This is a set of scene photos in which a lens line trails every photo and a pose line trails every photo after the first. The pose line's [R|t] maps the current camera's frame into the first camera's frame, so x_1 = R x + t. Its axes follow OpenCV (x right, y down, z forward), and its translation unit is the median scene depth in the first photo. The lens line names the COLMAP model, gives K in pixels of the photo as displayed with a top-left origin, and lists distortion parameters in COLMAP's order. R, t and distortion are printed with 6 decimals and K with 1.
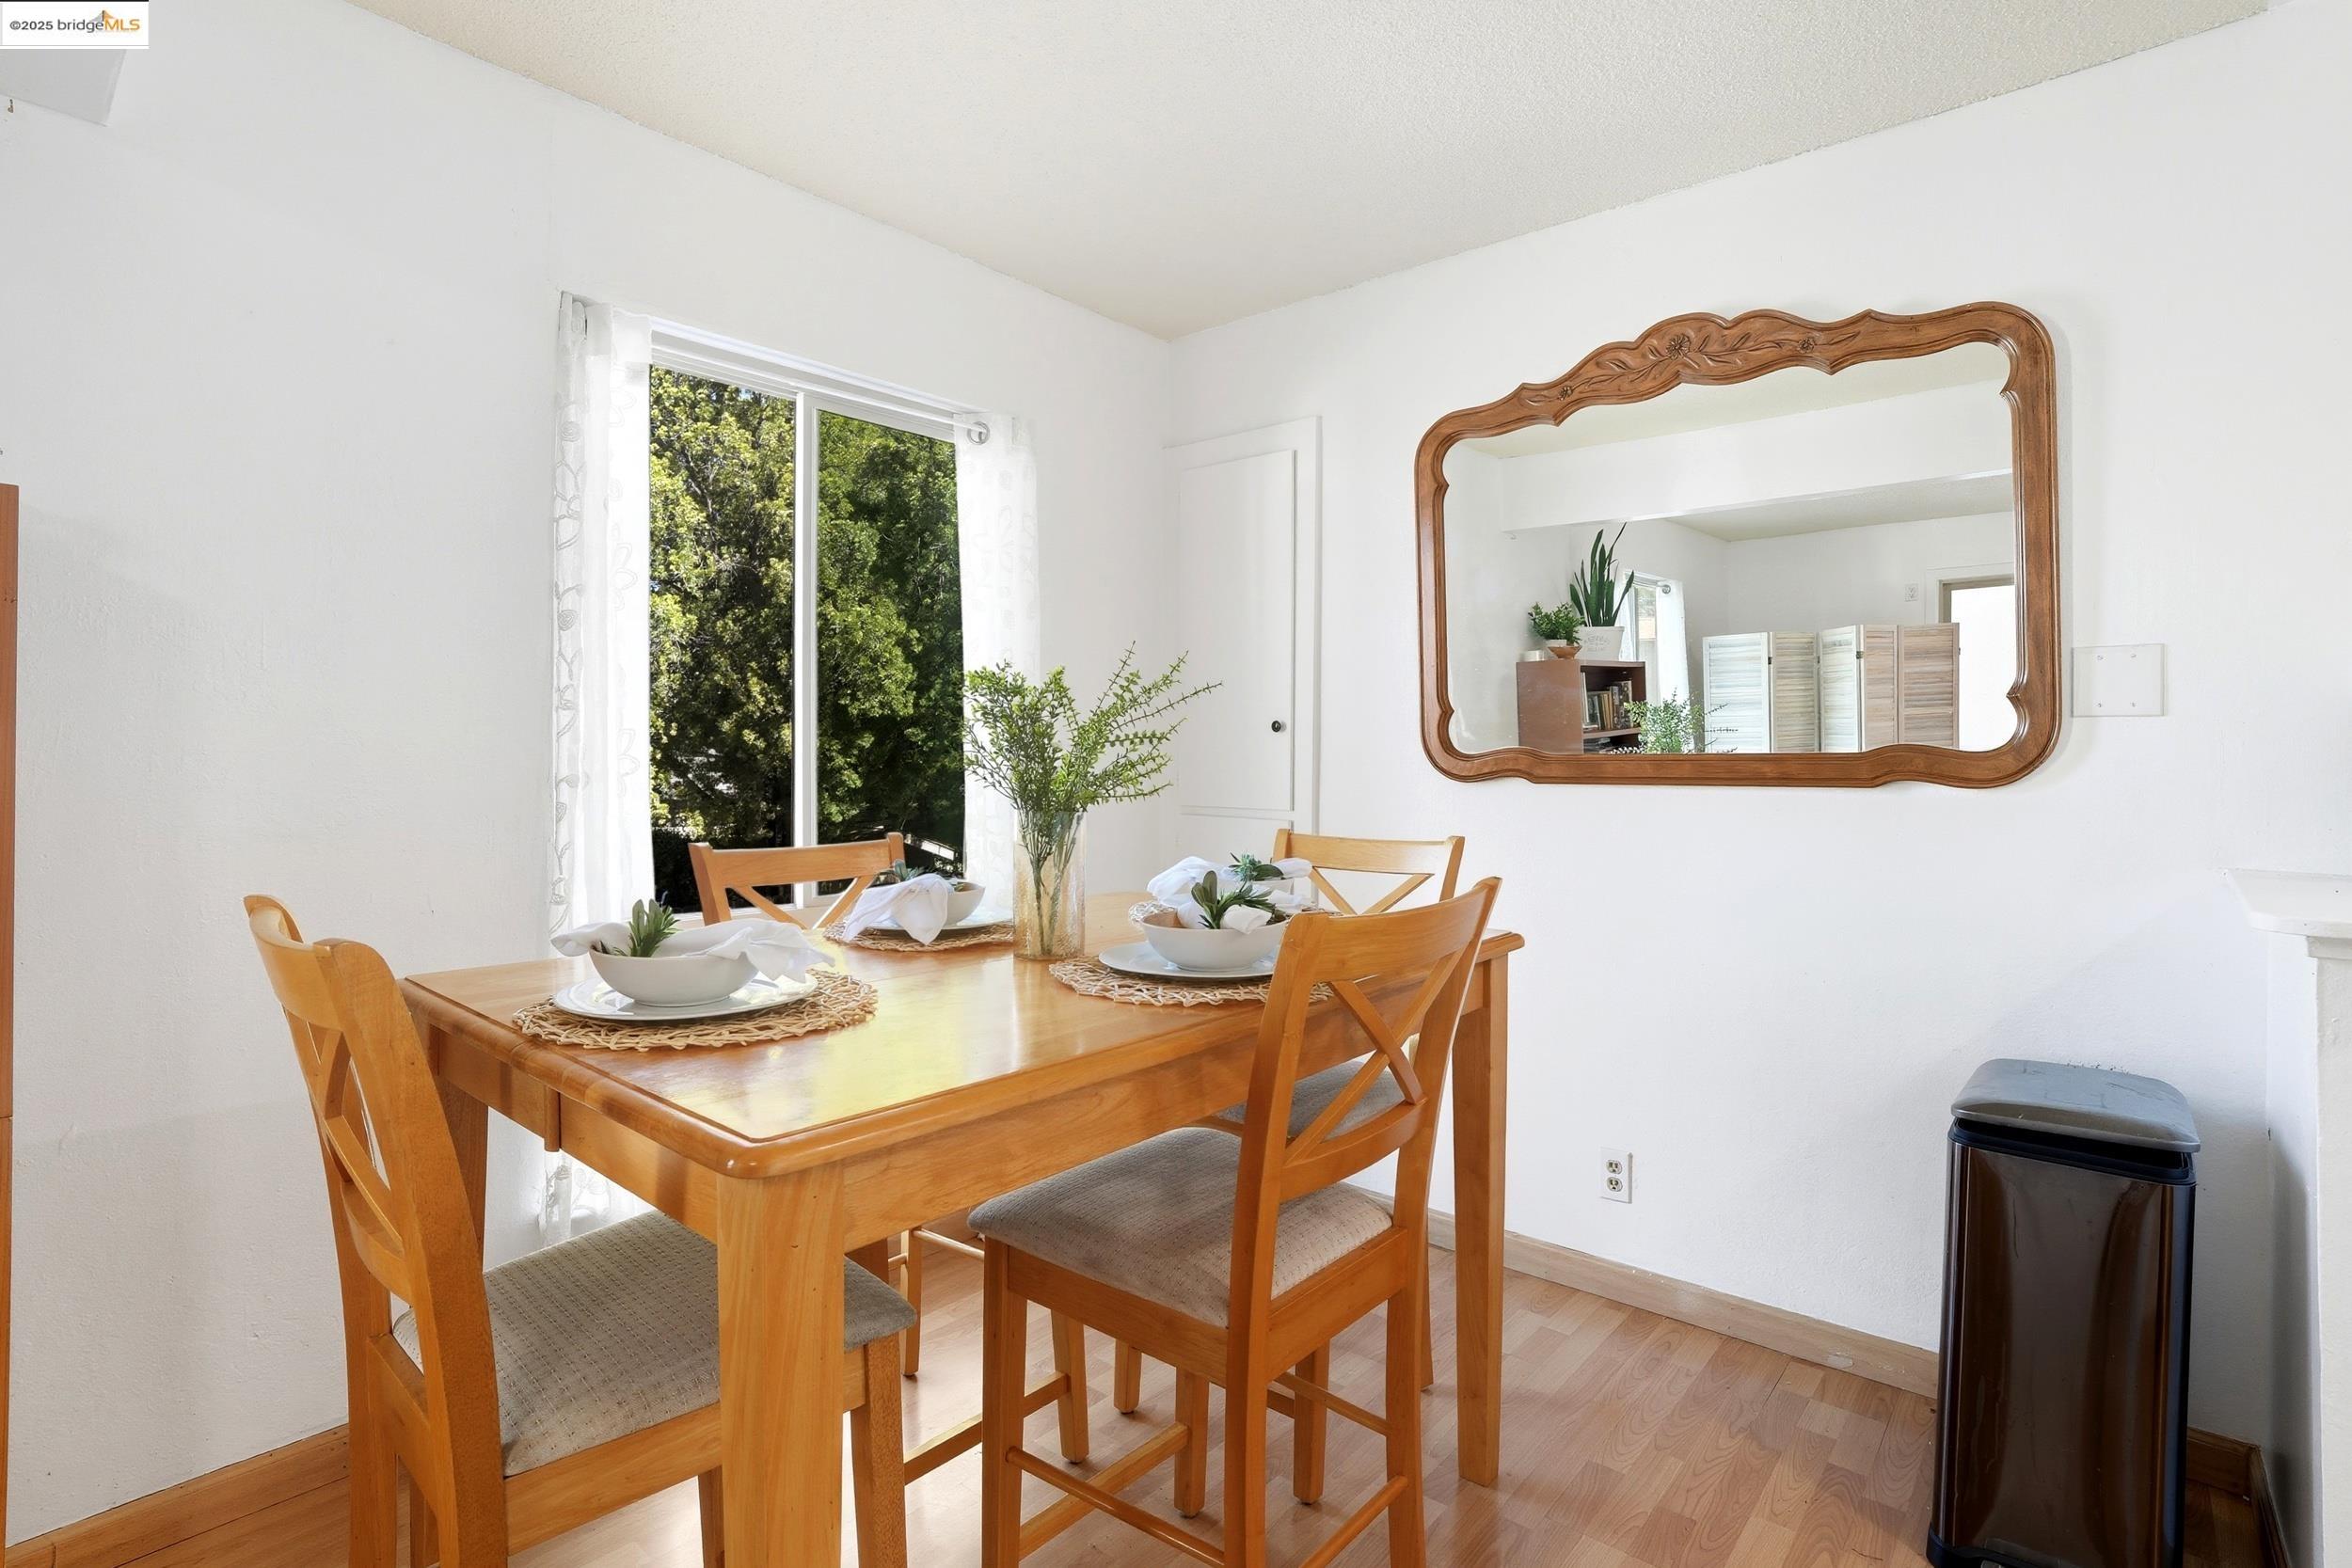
lens RADIAL K [[1107.1, 0, 1176.0], [0, 1107.1, 784.0], [0, 0, 1]] dist [-0.056463, 0.000257]
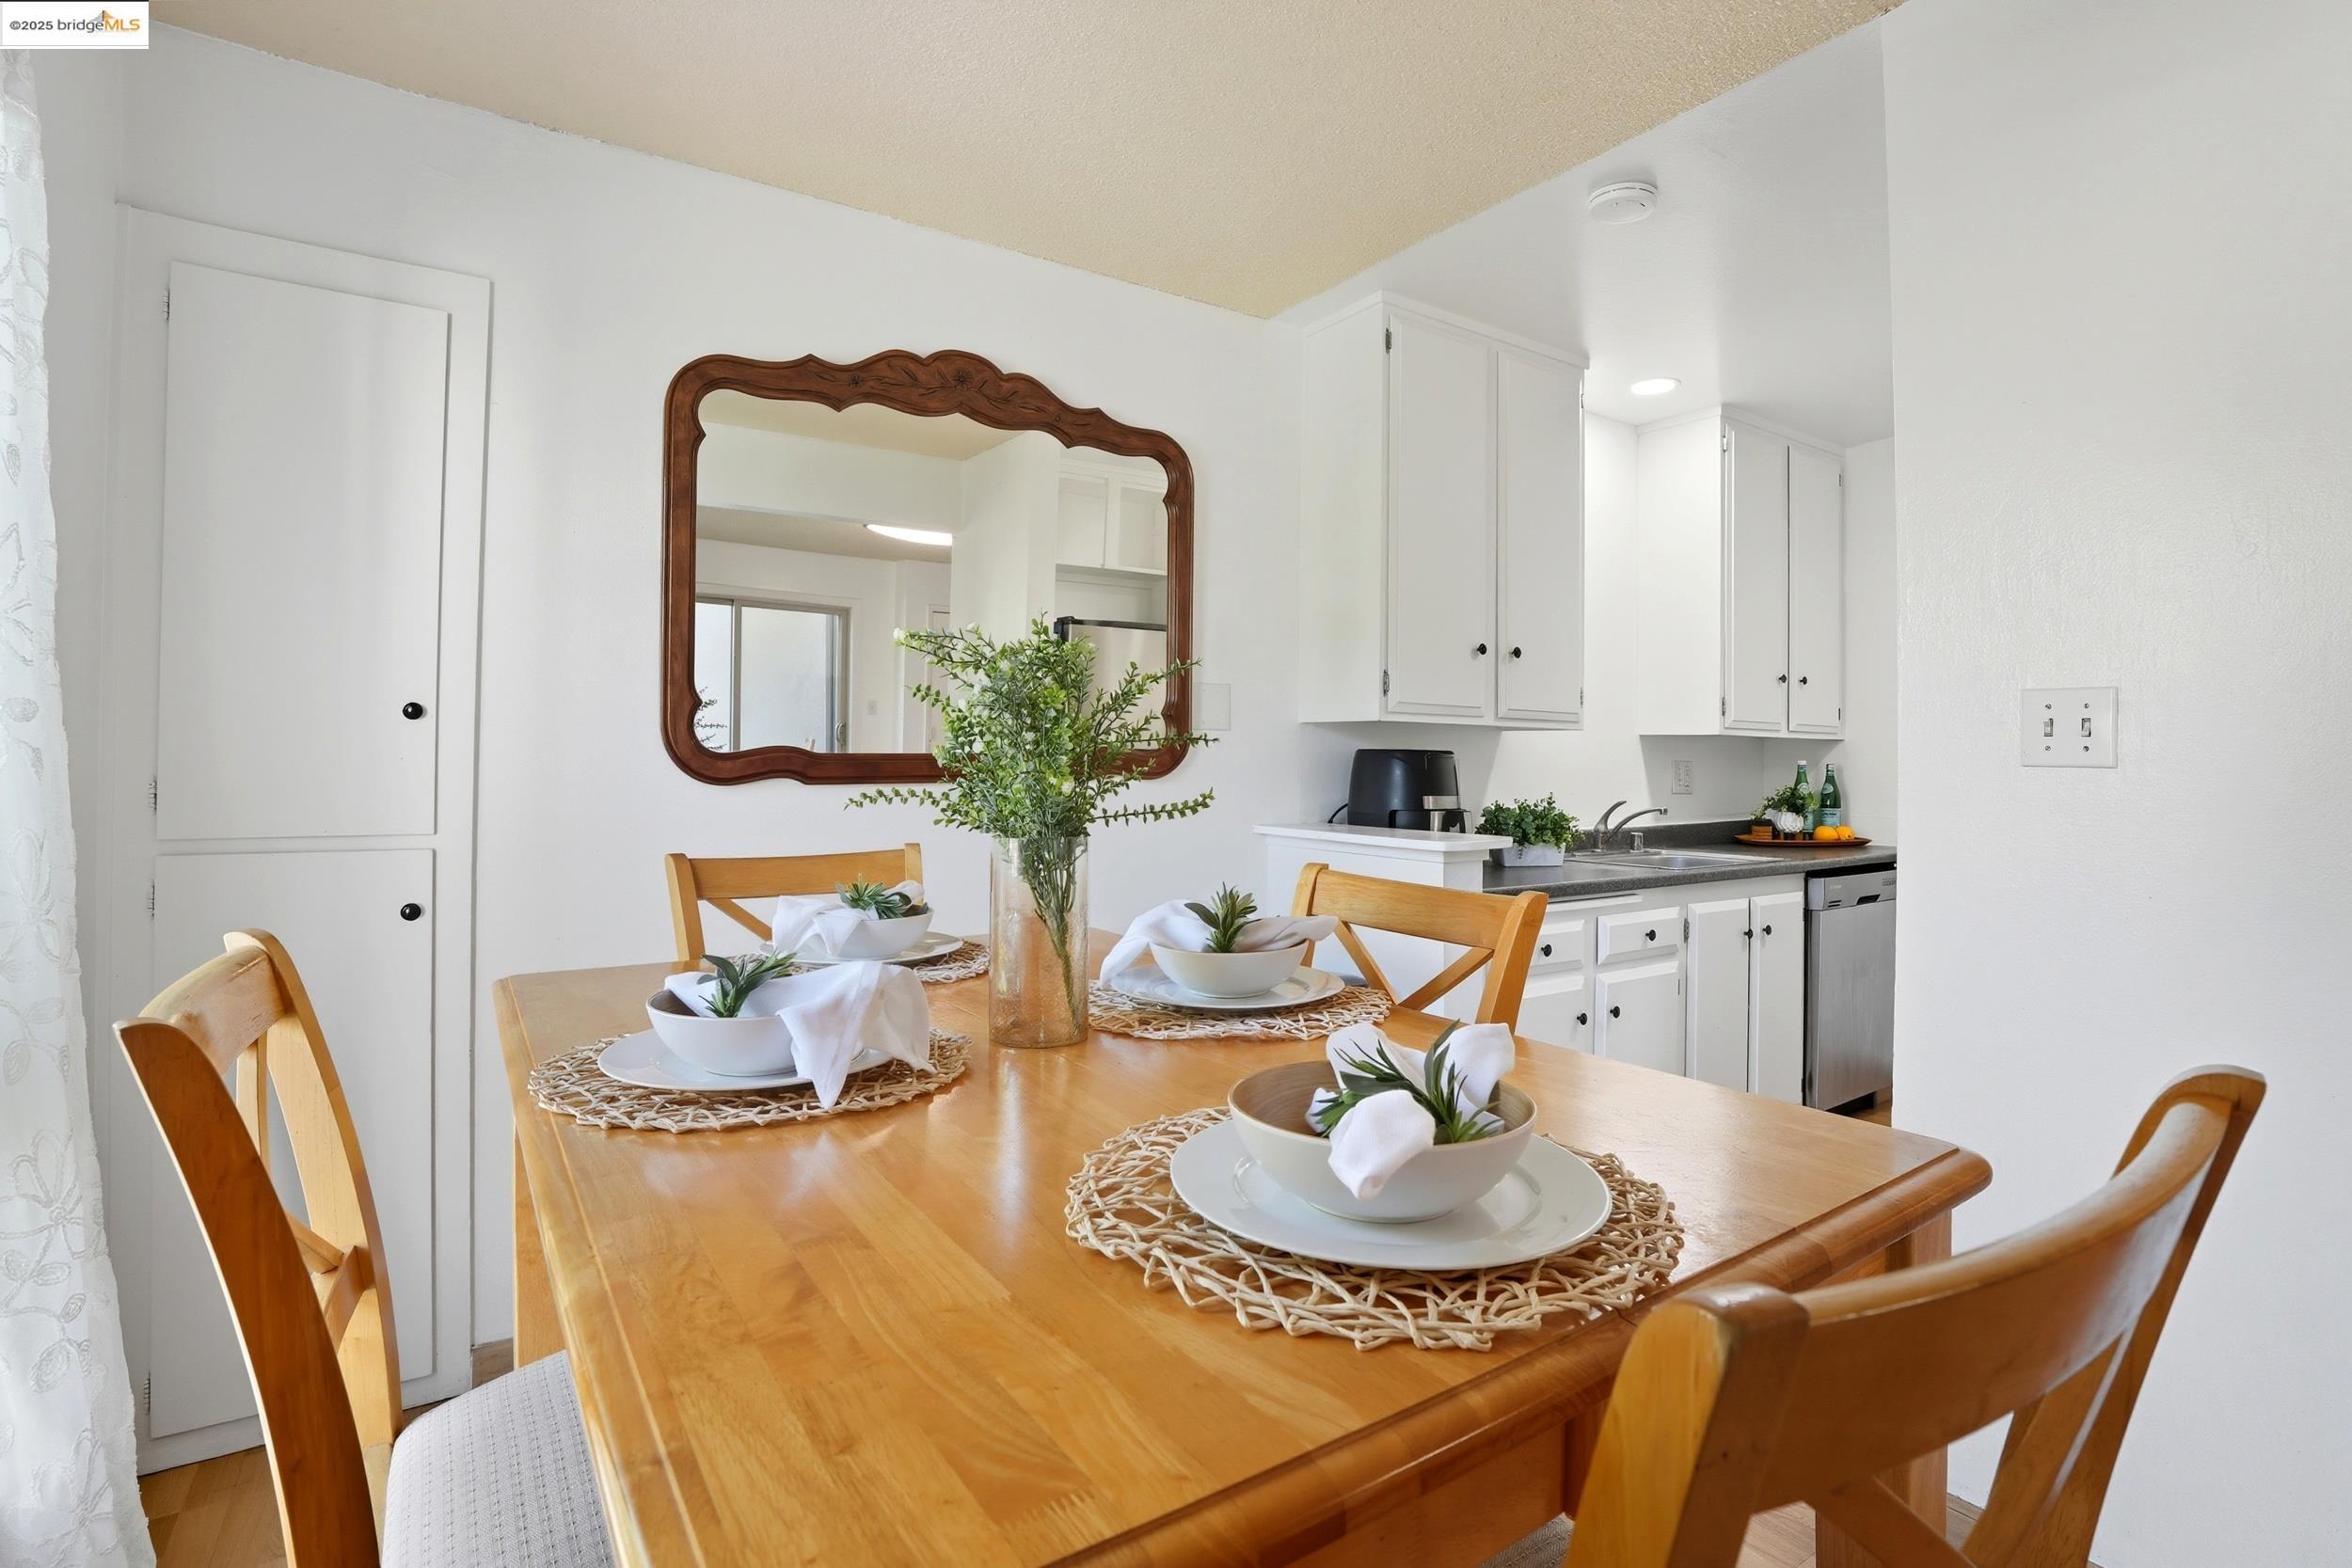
lens RADIAL K [[1103.0, 0, 1185.5], [0, 1103.0, 783.7], [0, 0, 1]] dist [-0.060299, 0.000328]
pose [[0.289480, -0.021207, 0.956949, -0.496631], [0.014350, 0.999738, 0.017815, -0.015282], [-0.957076, 0.008576, 0.289709, 0.449756]]
